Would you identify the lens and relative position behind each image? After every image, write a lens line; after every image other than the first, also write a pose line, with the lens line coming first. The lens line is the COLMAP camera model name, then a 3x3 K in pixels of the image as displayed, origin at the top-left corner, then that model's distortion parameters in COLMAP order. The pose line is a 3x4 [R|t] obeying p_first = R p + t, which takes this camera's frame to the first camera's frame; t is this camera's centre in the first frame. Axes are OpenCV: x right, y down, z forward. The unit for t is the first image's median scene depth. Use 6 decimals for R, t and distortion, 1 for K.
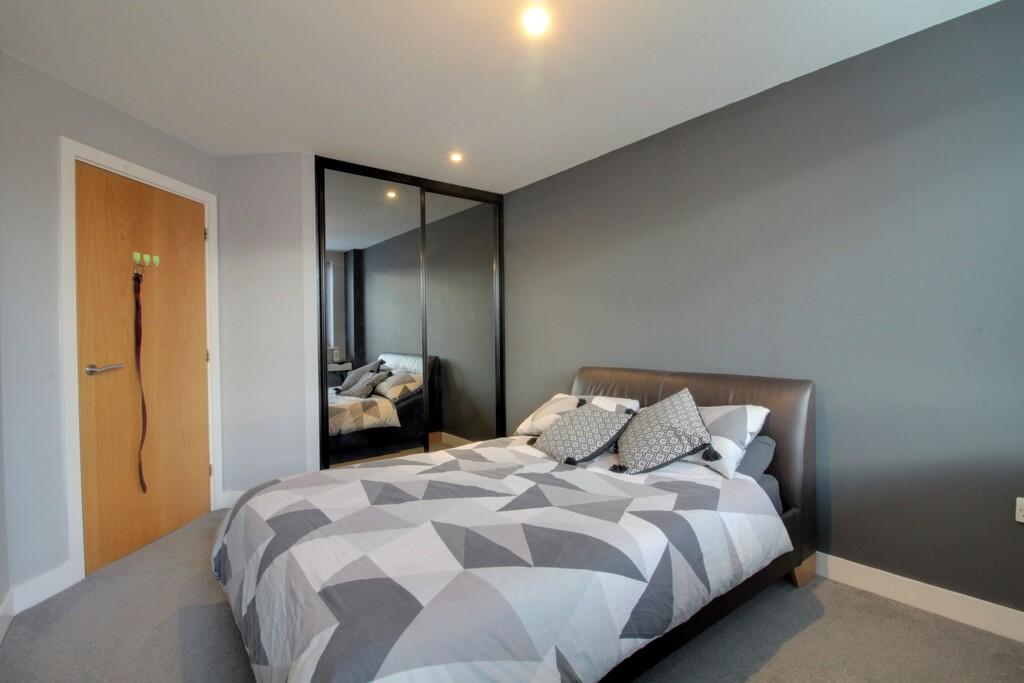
lens RADIAL K [[472.7, 0, 506.0], [0, 472.7, 329.8], [0, 0, 1]] dist [-0.026581, -0.000386]
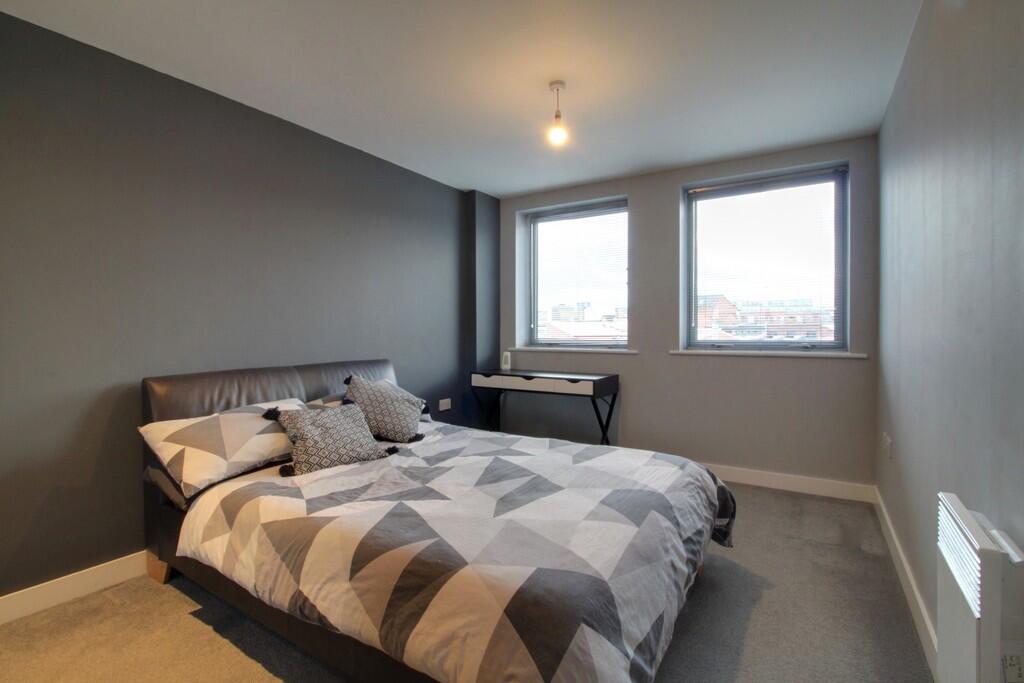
lens RADIAL K [[472.7, 0, 506.0], [0, 472.7, 329.8], [0, 0, 1]] dist [-0.026581, -0.000386]
pose [[-0.360534, 0.000040, 0.932746, -1.018120], [0.005390, 0.999983, 0.002041, 0.012391], [-0.932730, 0.005764, -0.360528, 1.251148]]
